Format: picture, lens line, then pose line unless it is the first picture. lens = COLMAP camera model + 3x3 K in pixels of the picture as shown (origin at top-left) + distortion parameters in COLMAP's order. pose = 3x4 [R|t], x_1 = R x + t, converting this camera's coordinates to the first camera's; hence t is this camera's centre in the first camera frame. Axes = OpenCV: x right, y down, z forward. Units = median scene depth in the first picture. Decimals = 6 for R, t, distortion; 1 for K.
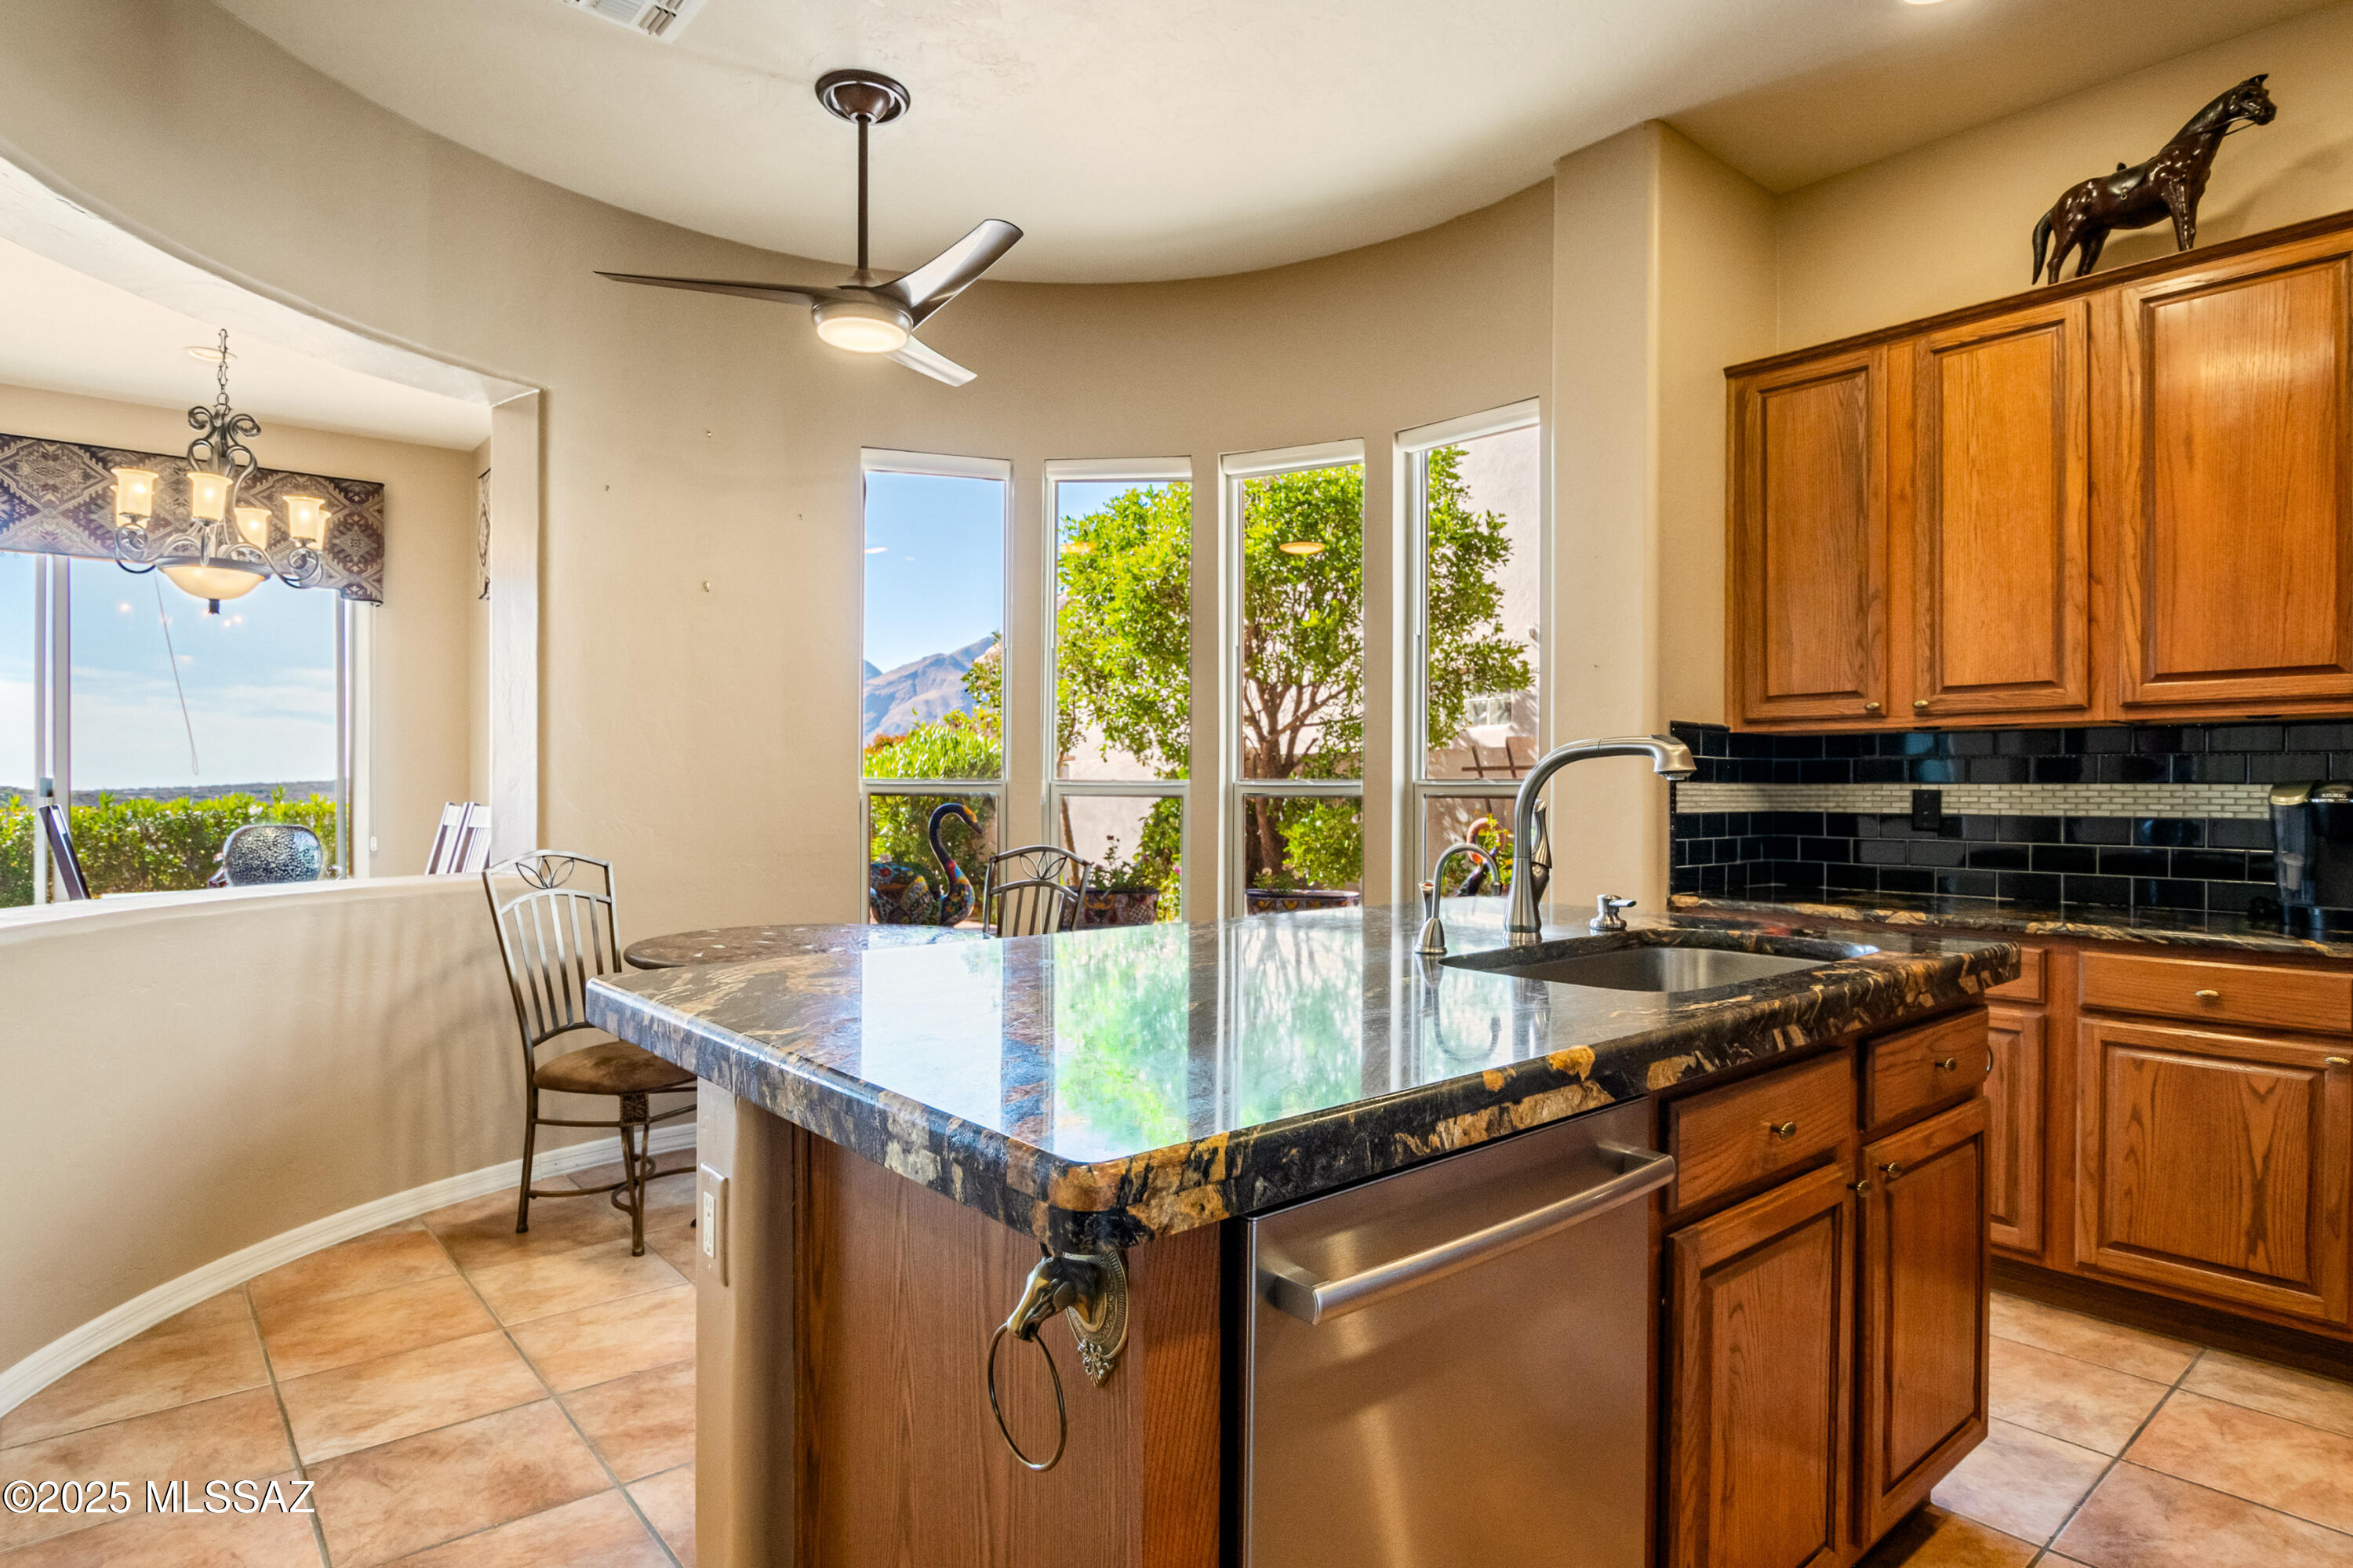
lens RADIAL K [[1266.2, 0, 1192.2], [0, 1266.2, 790.4], [0, 0, 1]] dist [-0.004211, -0.005447]
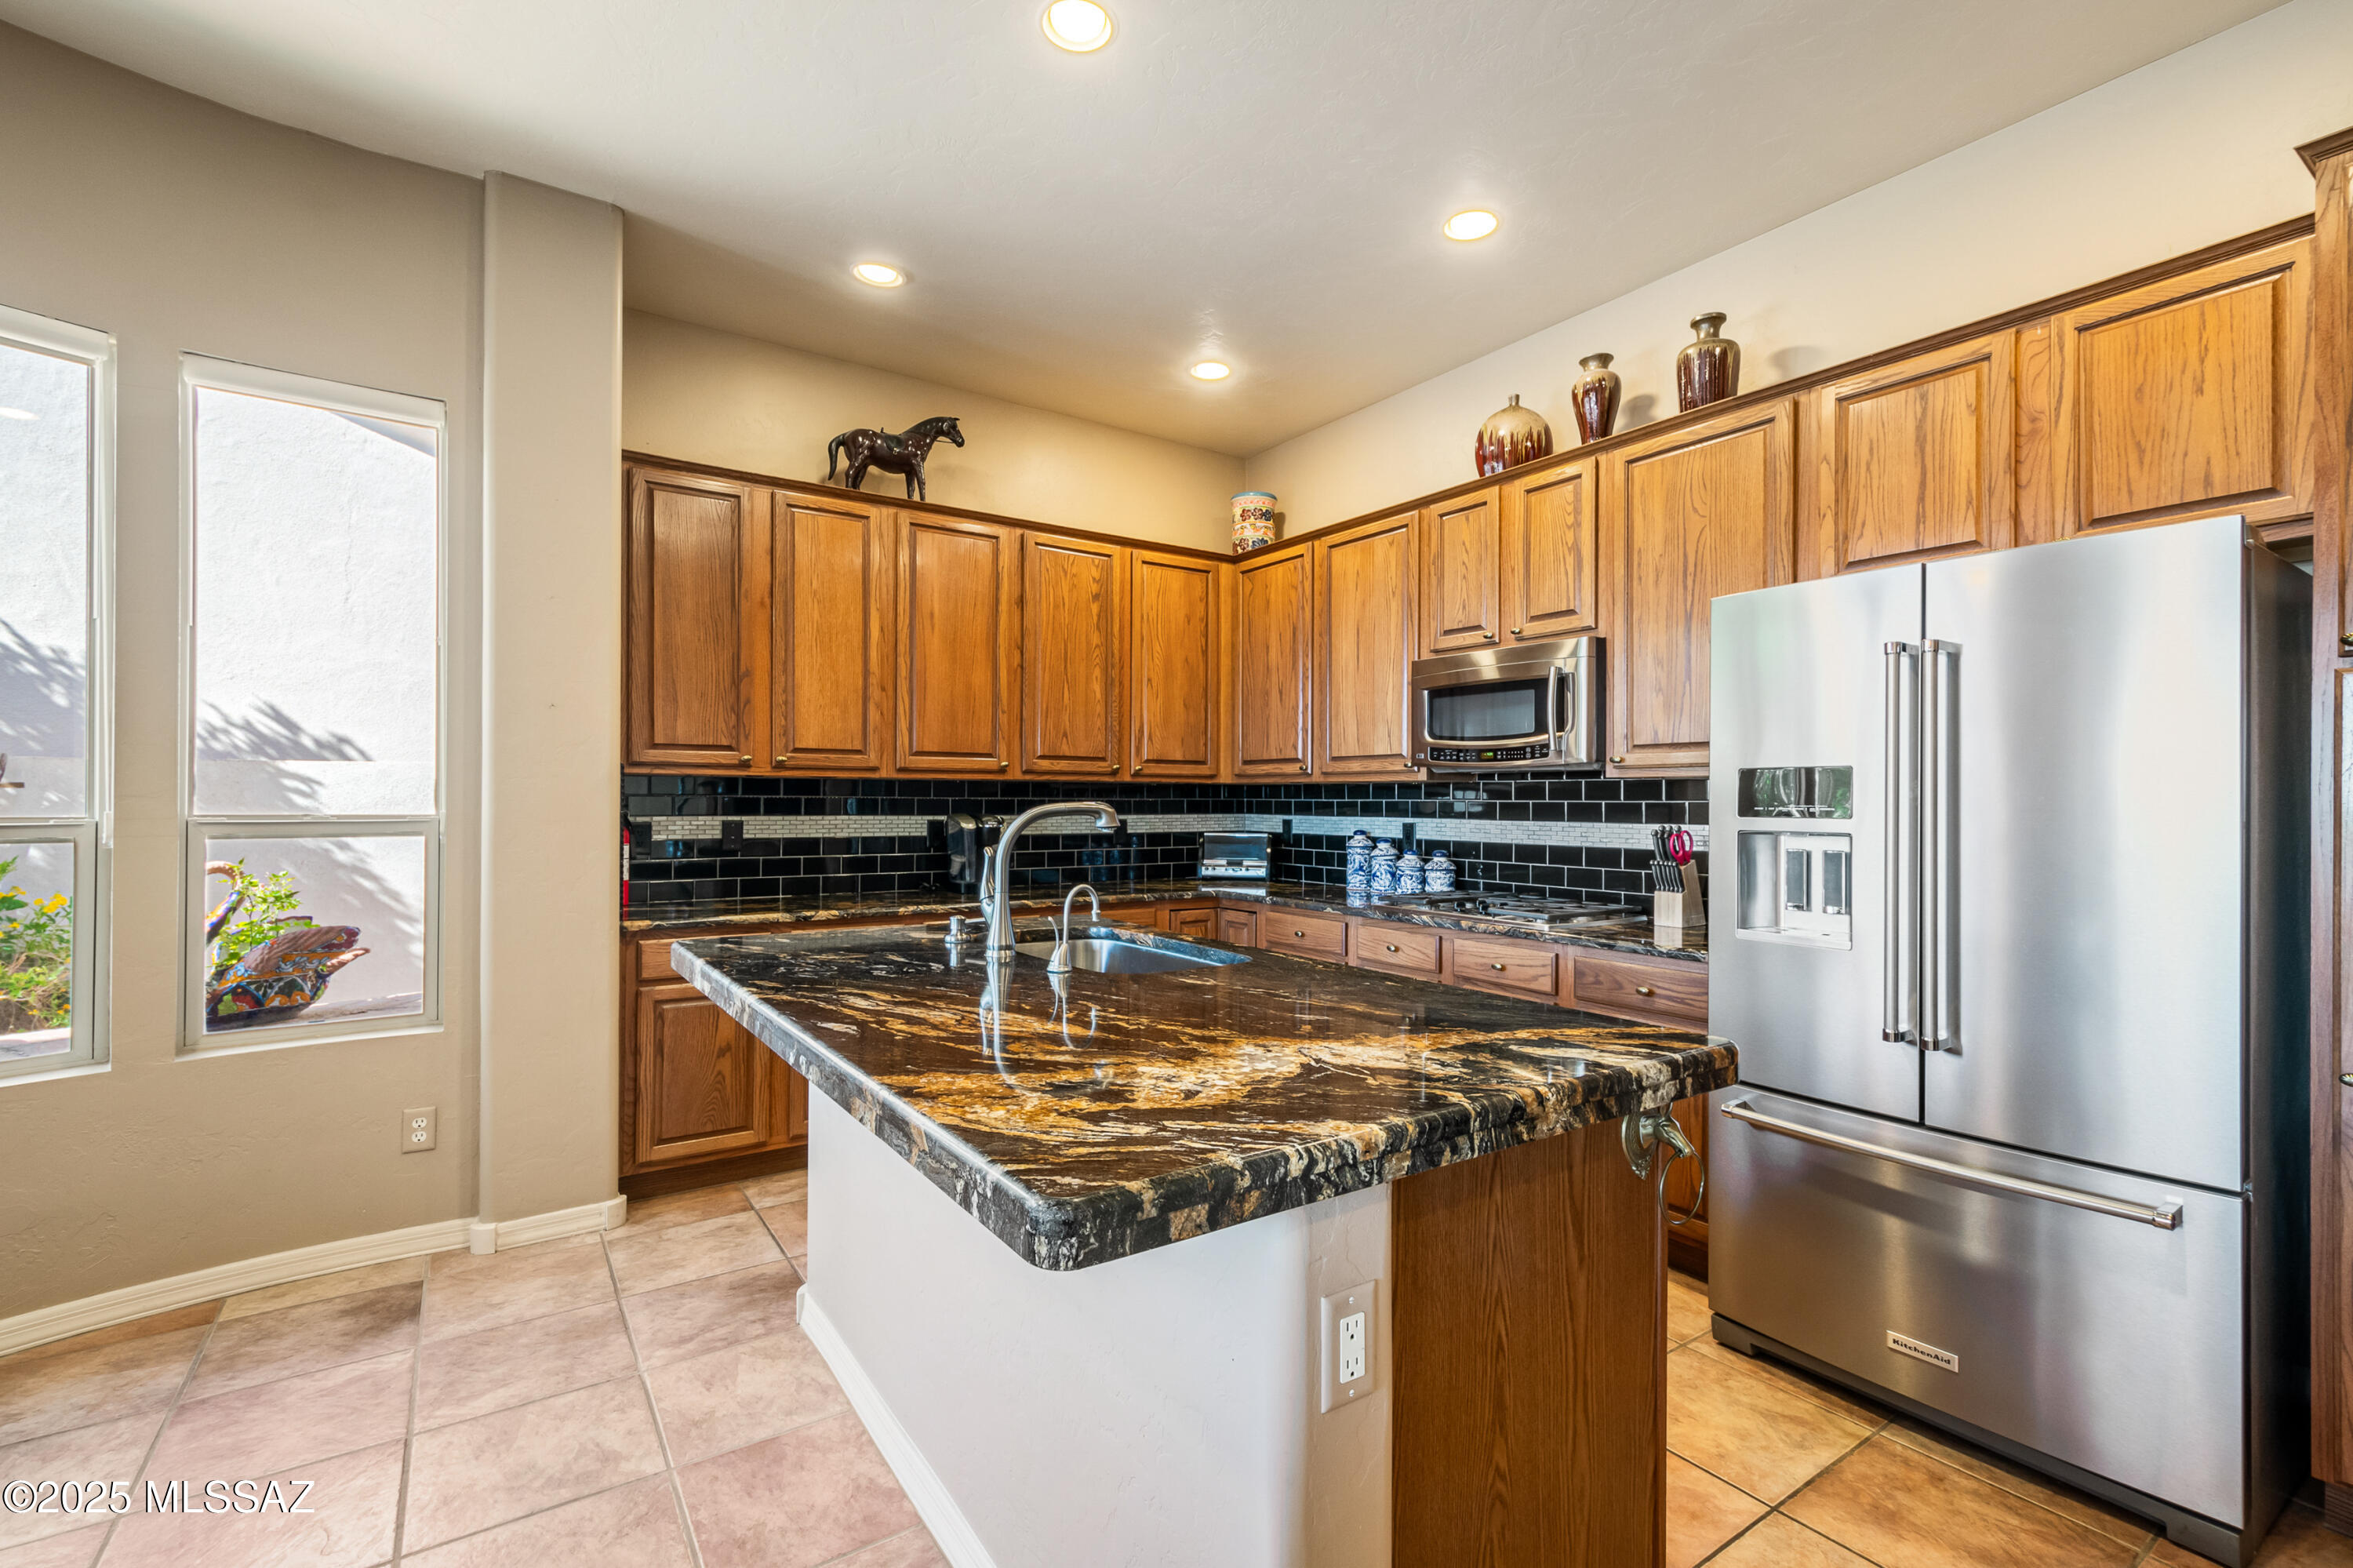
lens RADIAL K [[1043.1, 0, 1181.1], [0, 1043.1, 791.9], [0, 0, 1]] dist [0.019417, 0.000788]
pose [[0.115261, 0.006726, 0.993312, -0.415172], [-0.005417, 0.999966, -0.006143, -0.023736], [-0.993320, -0.004673, 0.115294, 0.363885]]
